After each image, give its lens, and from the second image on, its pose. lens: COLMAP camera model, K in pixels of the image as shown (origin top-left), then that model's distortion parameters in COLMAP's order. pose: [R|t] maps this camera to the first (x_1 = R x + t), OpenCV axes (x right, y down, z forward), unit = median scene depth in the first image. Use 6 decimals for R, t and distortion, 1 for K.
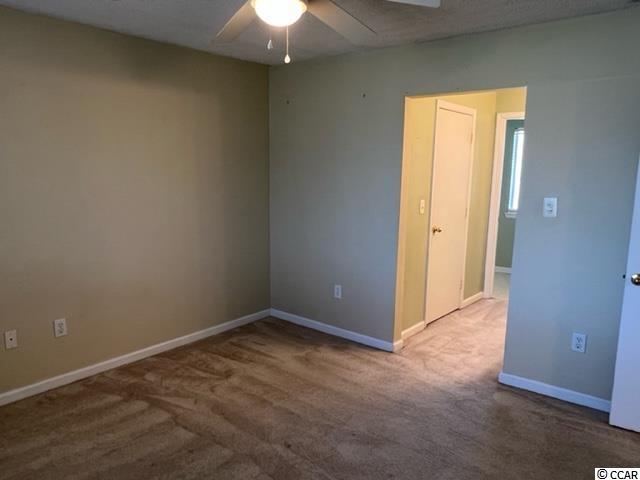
lens RADIAL K [[484.3, 0, 315.2], [0, 484.3, 242.1], [0, 0, 1]] dist [0.002368, -0.002227]
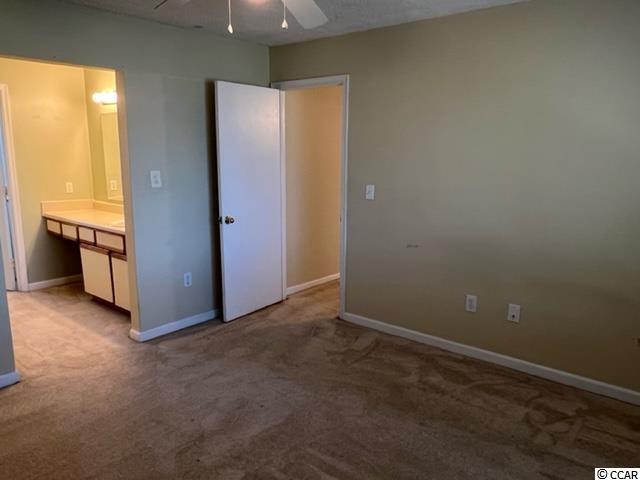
lens RADIAL K [[484.3, 0, 315.2], [0, 484.3, 242.1], [0, 0, 1]] dist [0.002368, -0.002227]
pose [[0.024473, -0.191598, 0.981168, -0.709146], [0.153723, 0.970511, 0.185682, -0.081712], [-0.987811, 0.146284, 0.053205, 0.565316]]
